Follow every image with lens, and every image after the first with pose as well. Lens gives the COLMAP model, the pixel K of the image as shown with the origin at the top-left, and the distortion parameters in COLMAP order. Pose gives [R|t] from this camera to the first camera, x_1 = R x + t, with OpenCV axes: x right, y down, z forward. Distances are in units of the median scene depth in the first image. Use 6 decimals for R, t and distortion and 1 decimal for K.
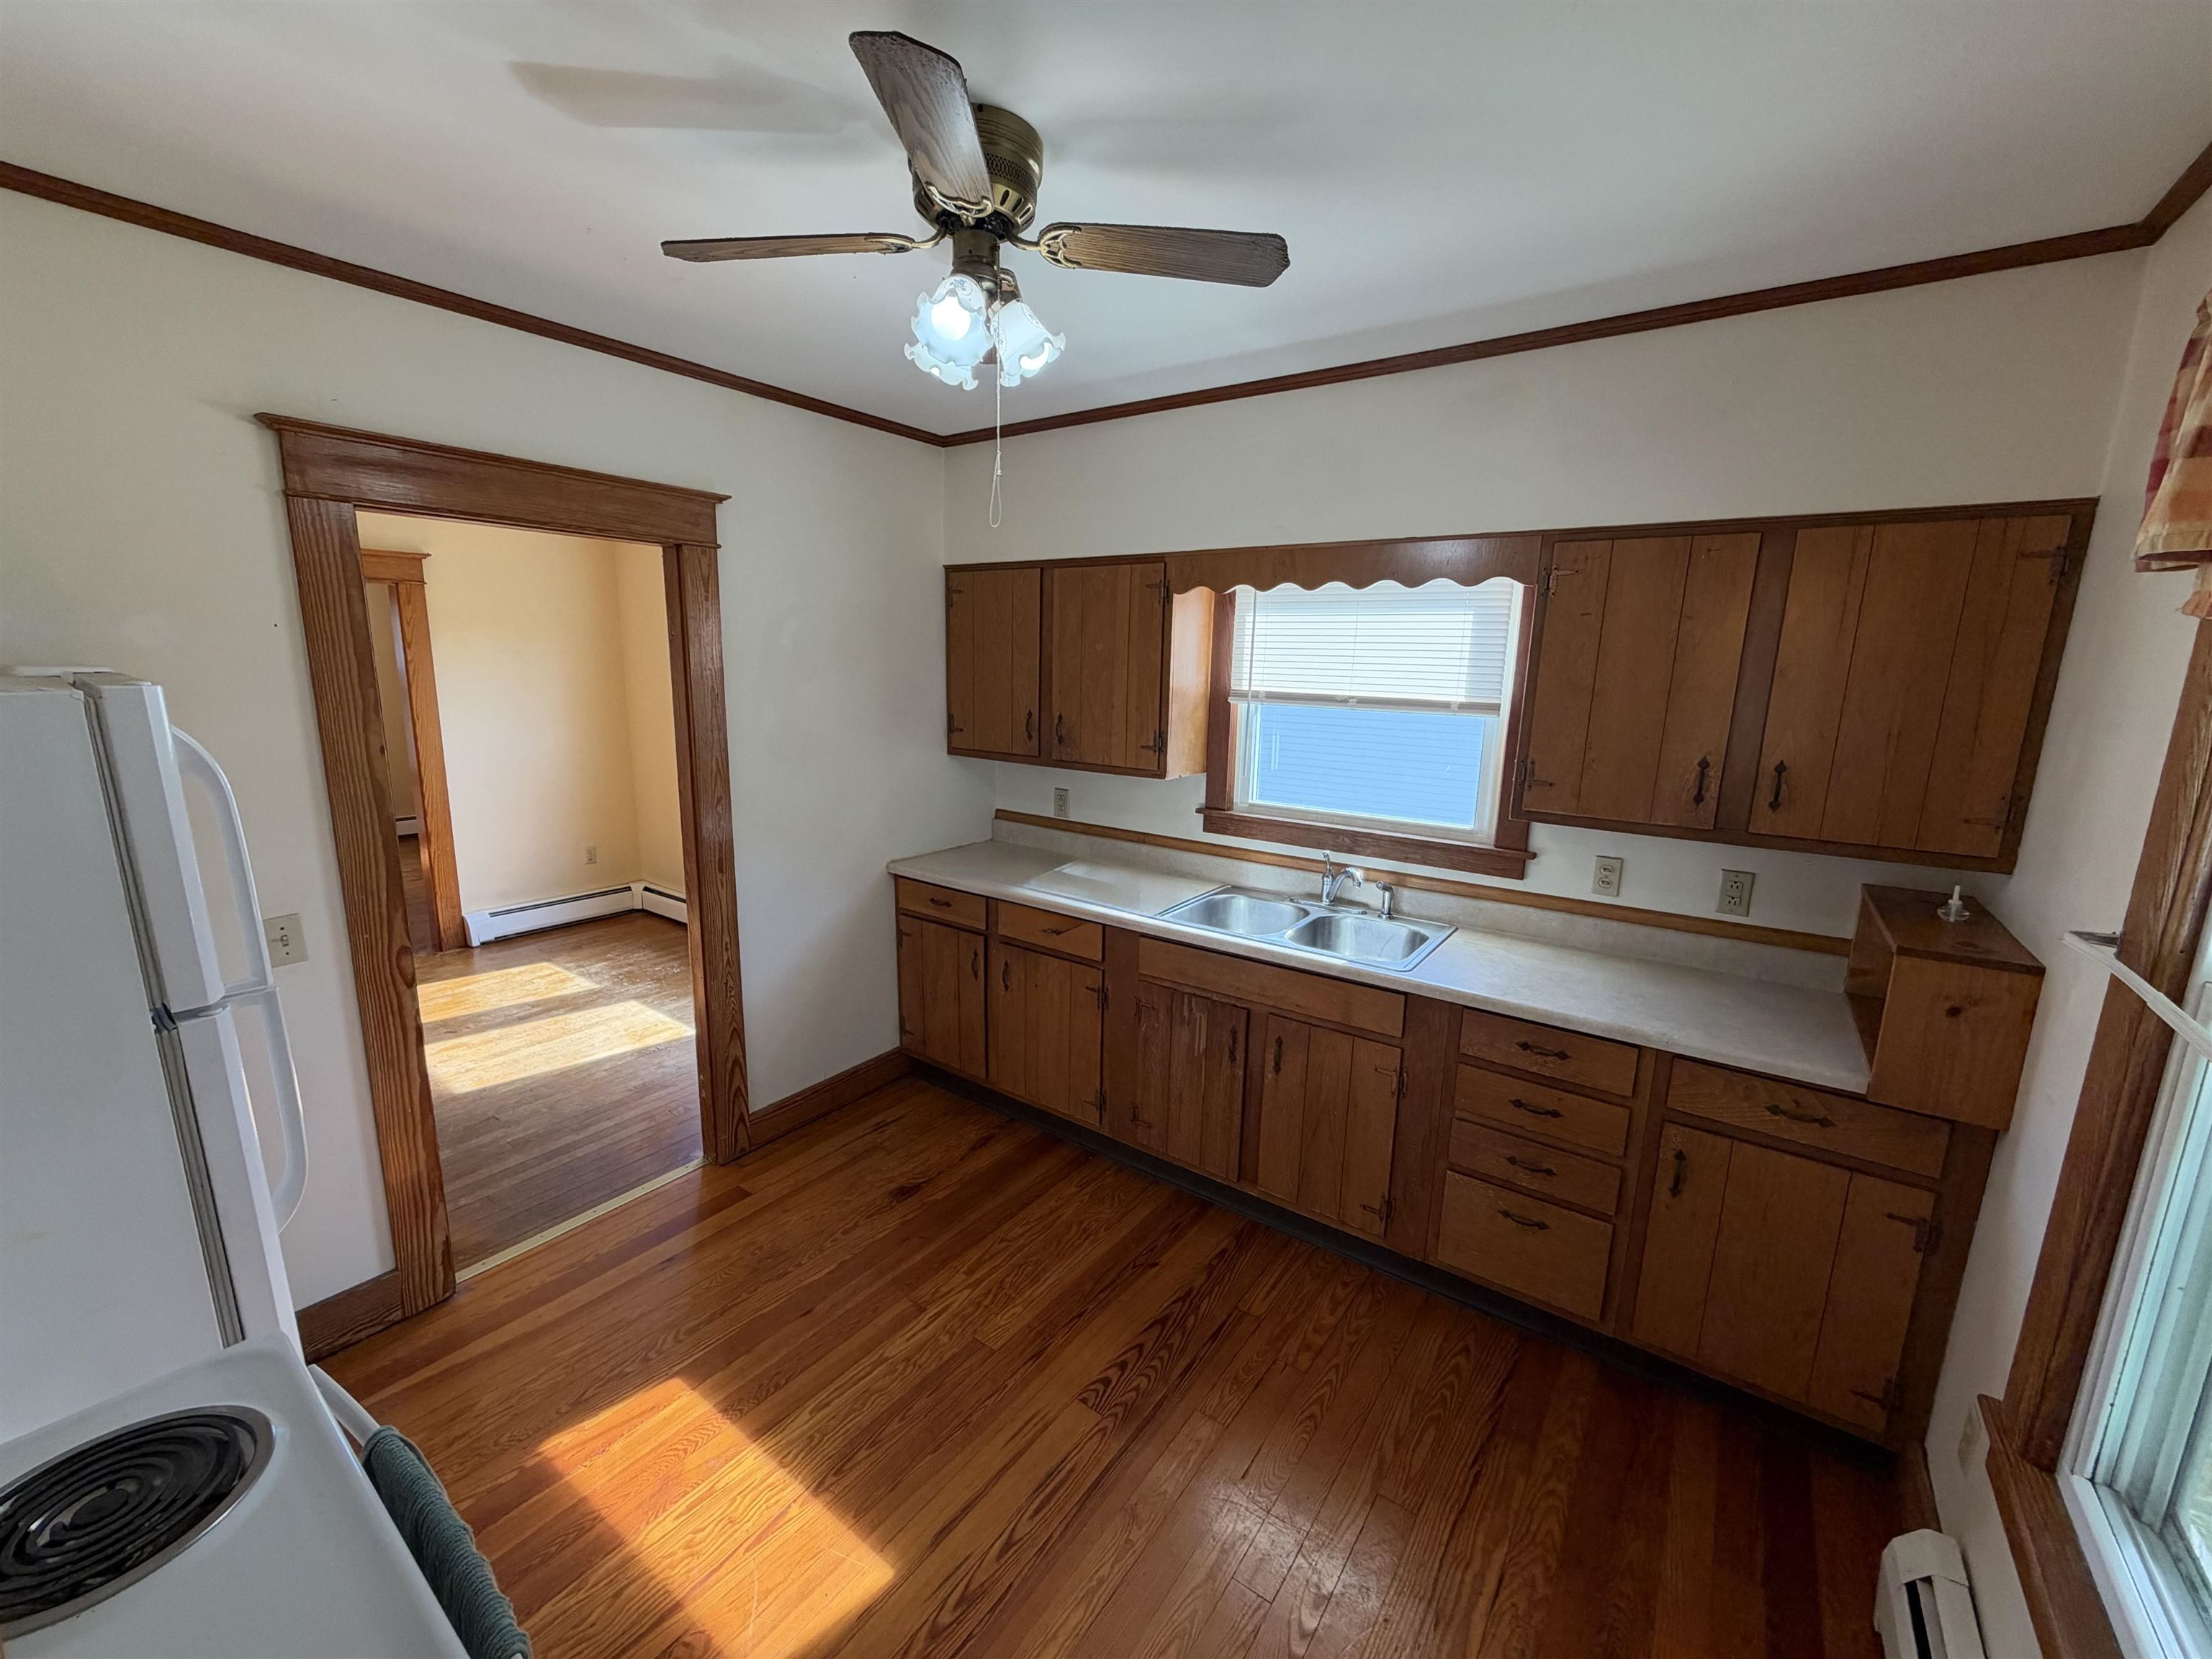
lens RADIAL K [[880.5, 0, 1102.2], [0, 880.5, 824.6], [0, 0, 1]] dist [0.001783, 0.000069]
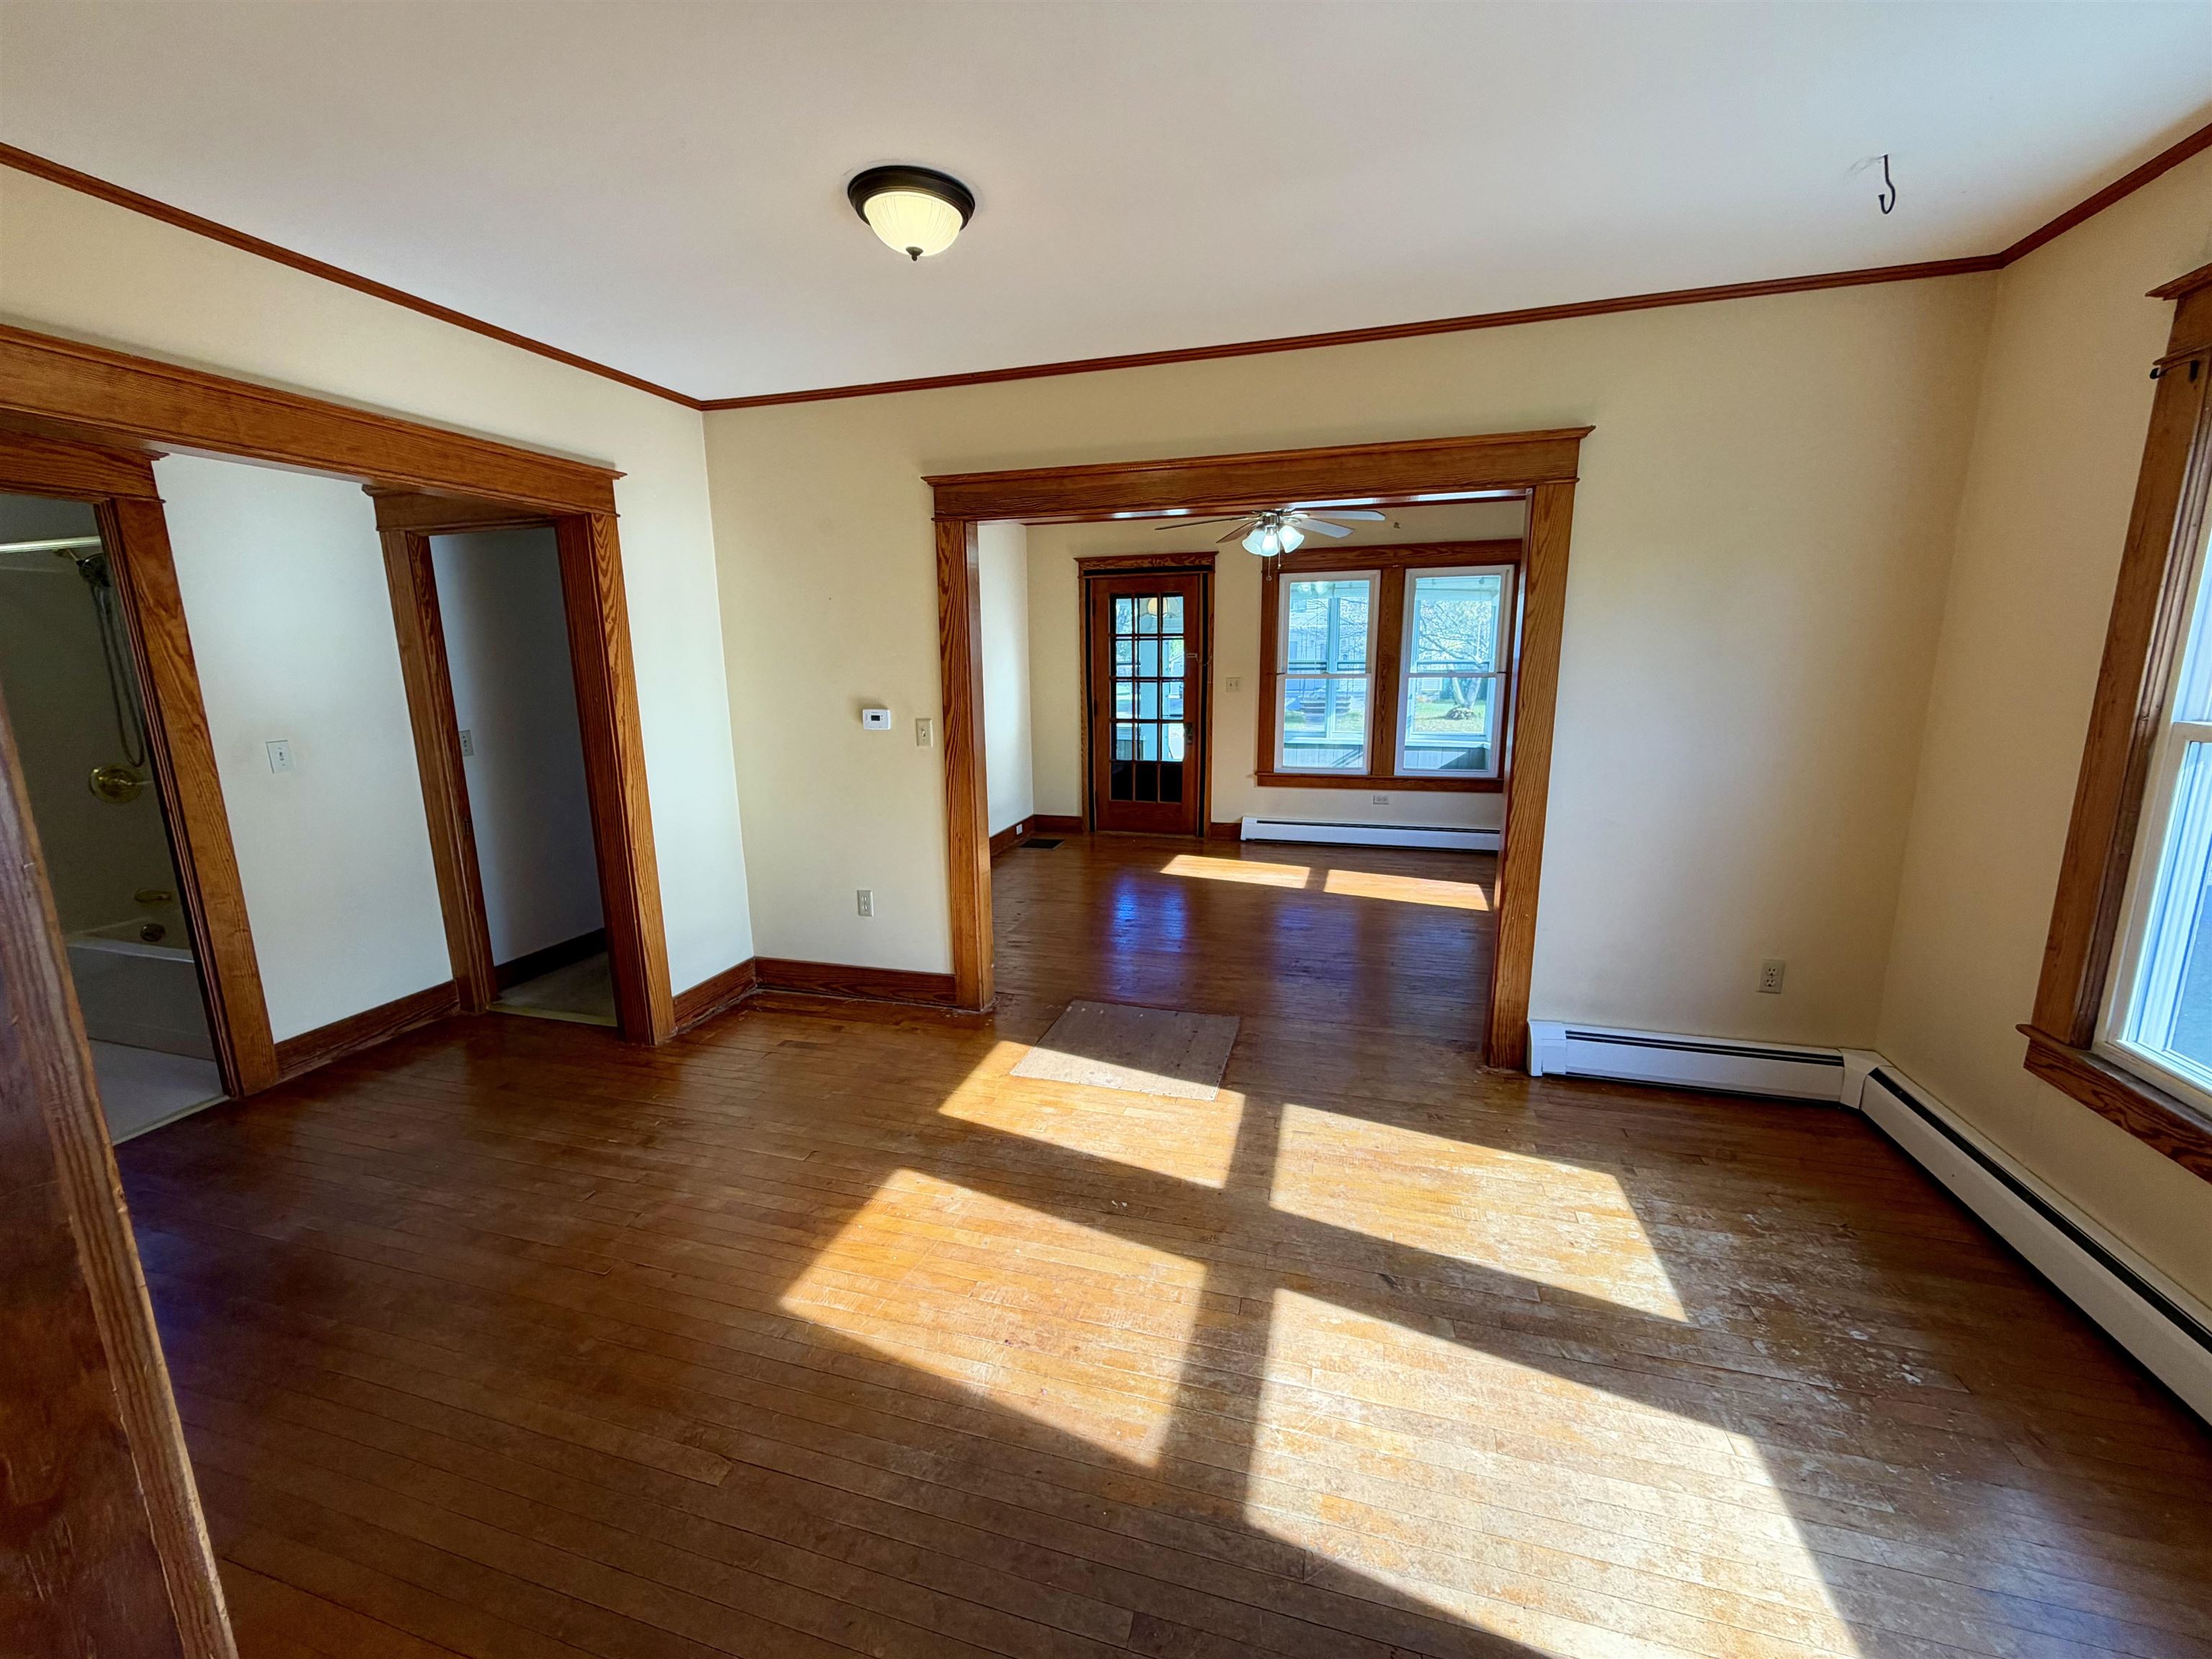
lens RADIAL K [[880.5, 0, 1098.1], [0, 880.5, 830.2], [0, 0, 1]] dist [0.001783, 0.000069]
pose [[0.331228, 0.154204, -0.930865, -0.477495], [-0.152607, 0.982321, 0.108427, -0.093219], [0.931128, 0.106142, 0.348905, 0.870184]]
